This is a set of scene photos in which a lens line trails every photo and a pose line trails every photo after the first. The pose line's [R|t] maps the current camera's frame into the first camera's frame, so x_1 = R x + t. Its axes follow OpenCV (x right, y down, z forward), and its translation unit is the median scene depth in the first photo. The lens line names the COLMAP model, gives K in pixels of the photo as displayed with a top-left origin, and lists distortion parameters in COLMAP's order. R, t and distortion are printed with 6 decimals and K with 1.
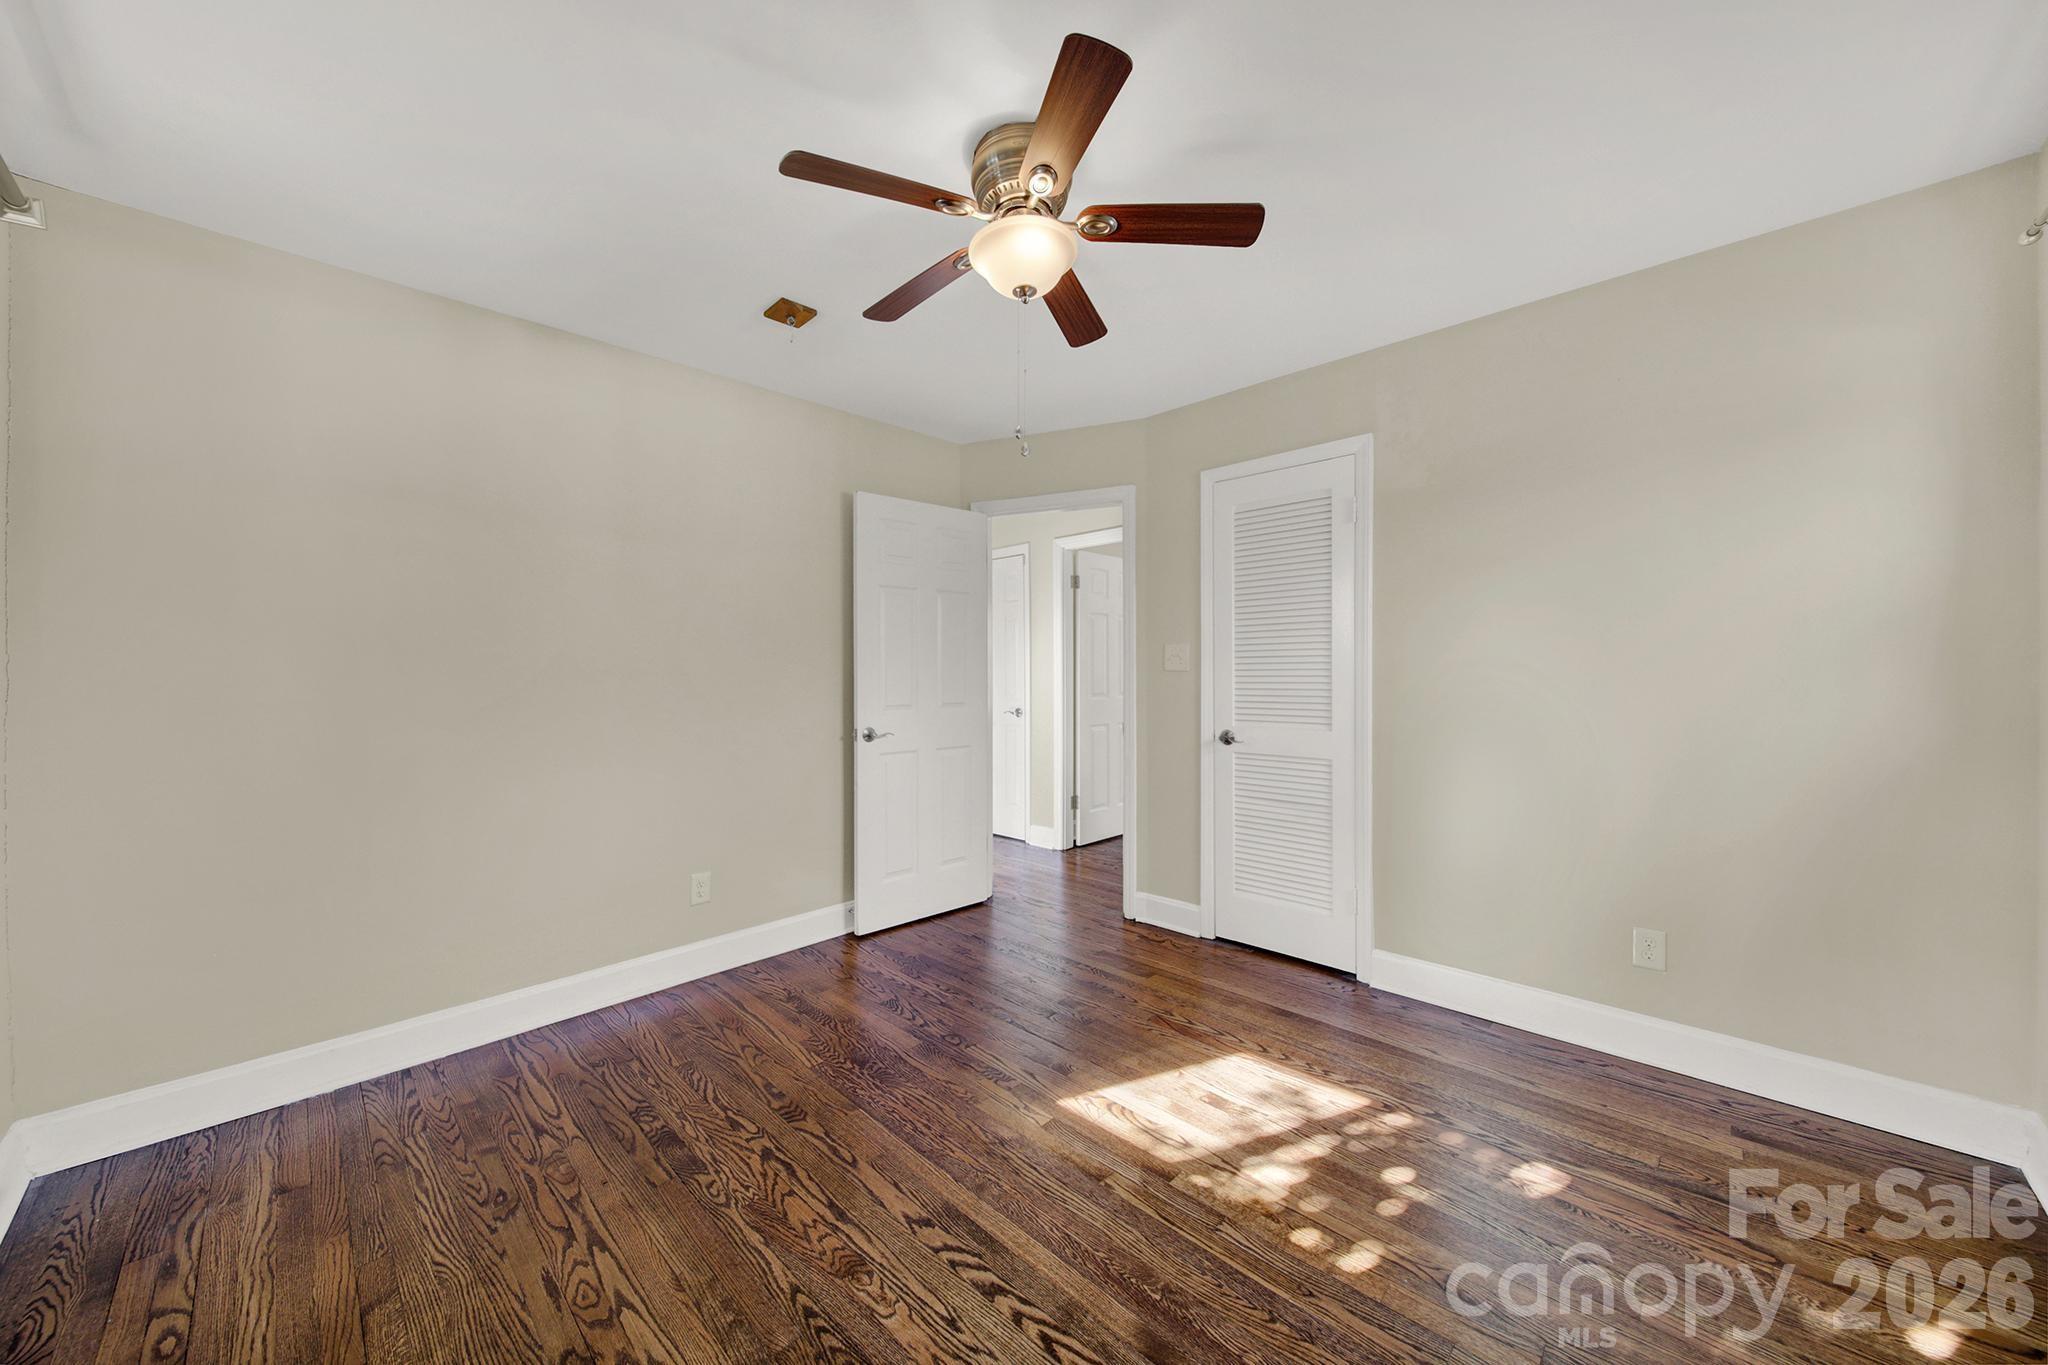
lens RADIAL K [[729.4, 0, 1033.6], [0, 729.4, 675.9], [0, 0, 1]] dist [-0.001107, -0.000248]
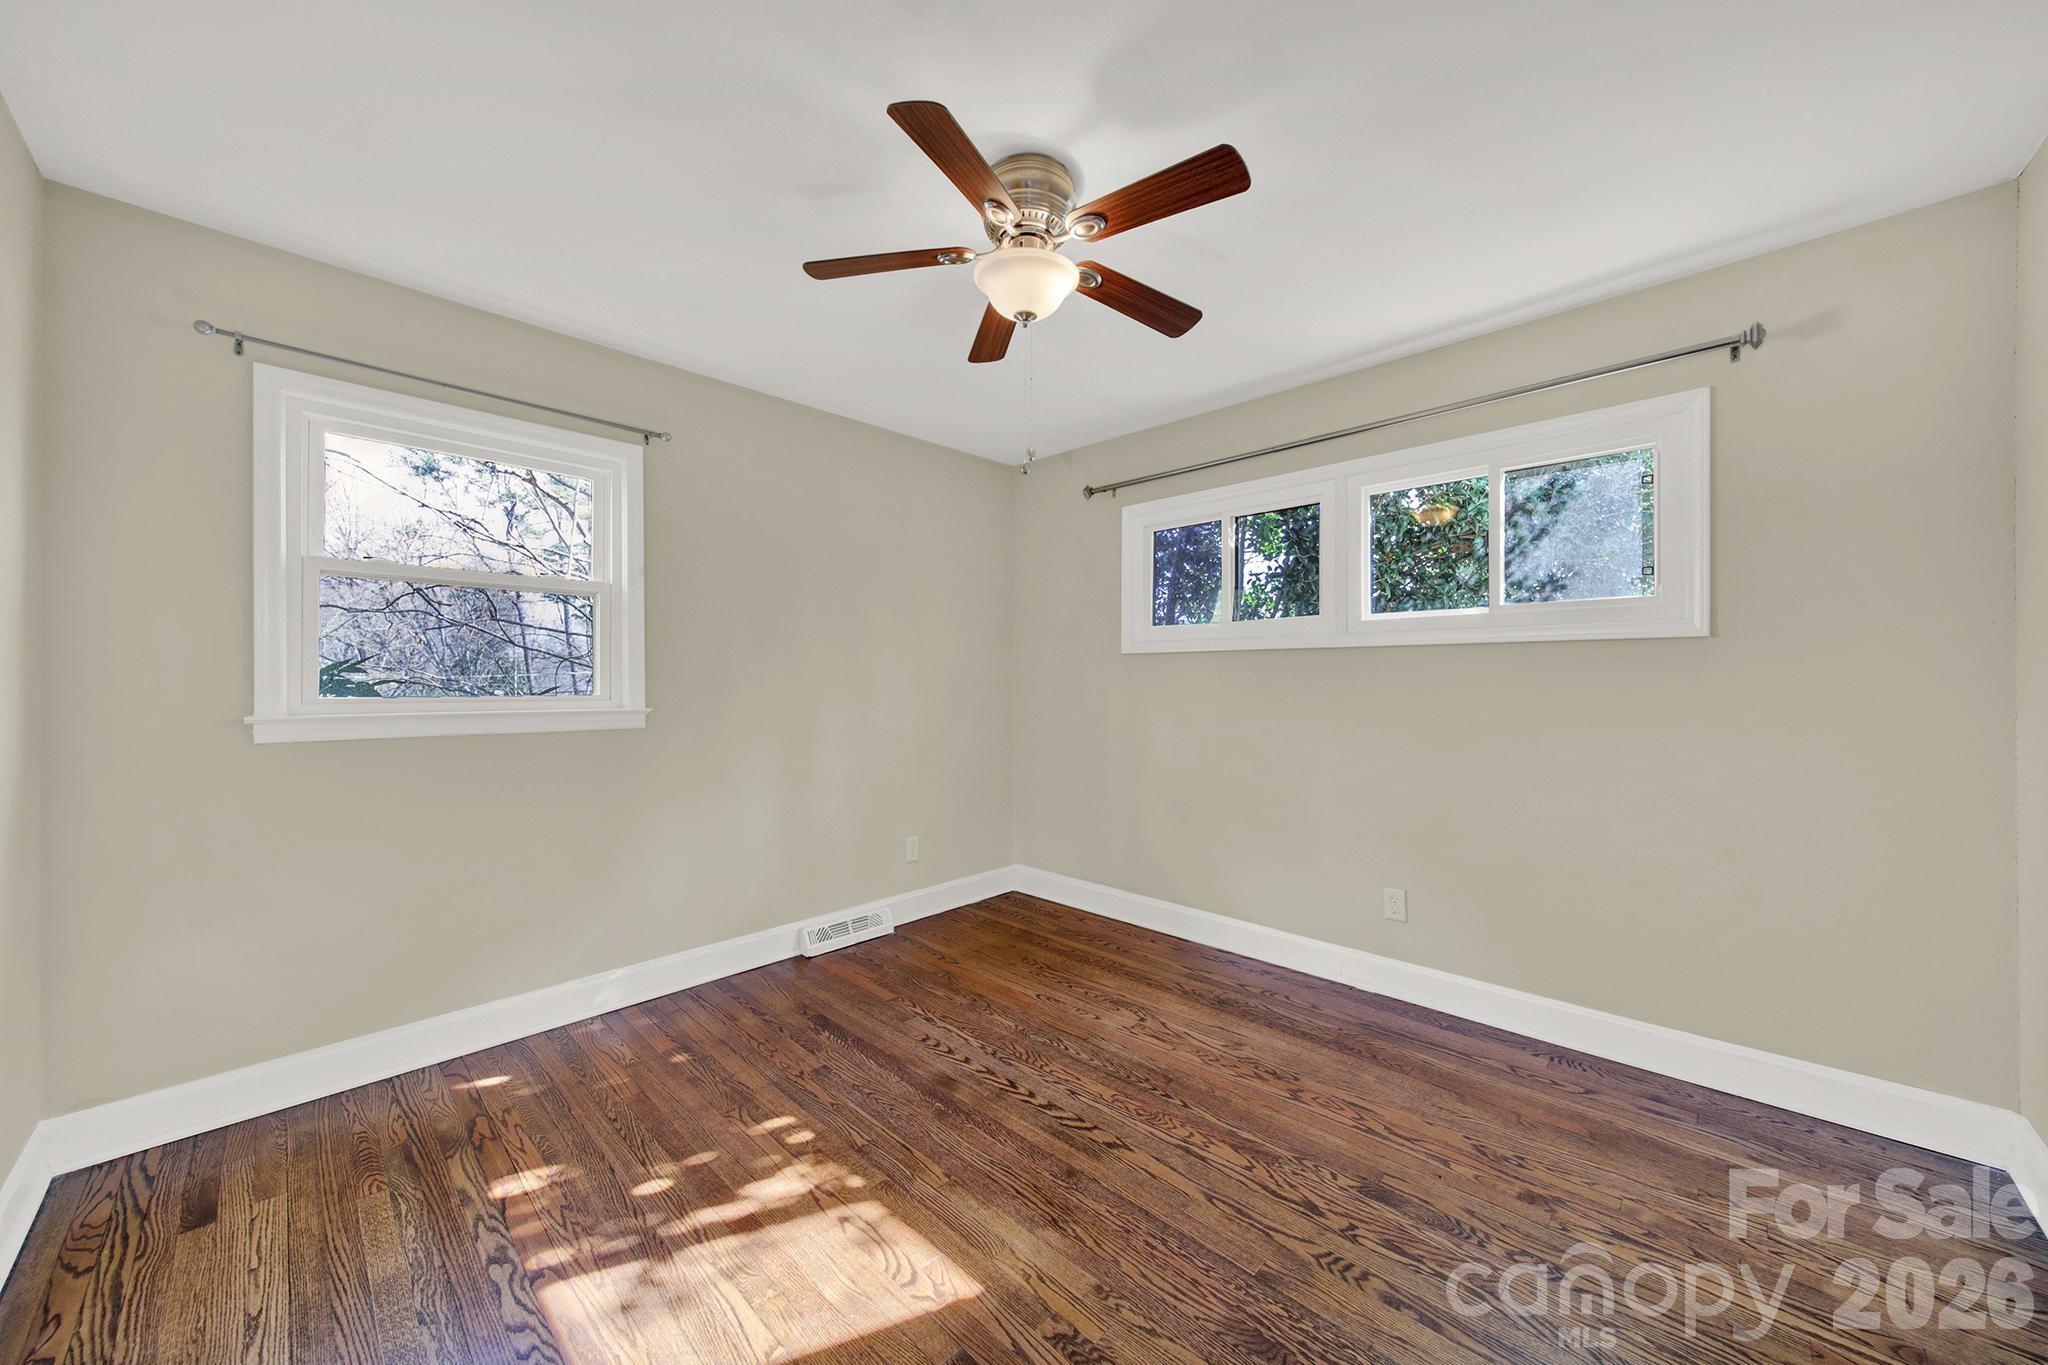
lens RADIAL K [[729.4, 0, 1033.6], [0, 729.4, 675.9], [0, 0, 1]] dist [-0.001107, -0.000248]
pose [[-0.999934, 0.010167, -0.005282, -0.021766], [0.010165, 0.999948, 0.000549, -0.011126], [0.005288, 0.000496, -0.999986, 2.038751]]
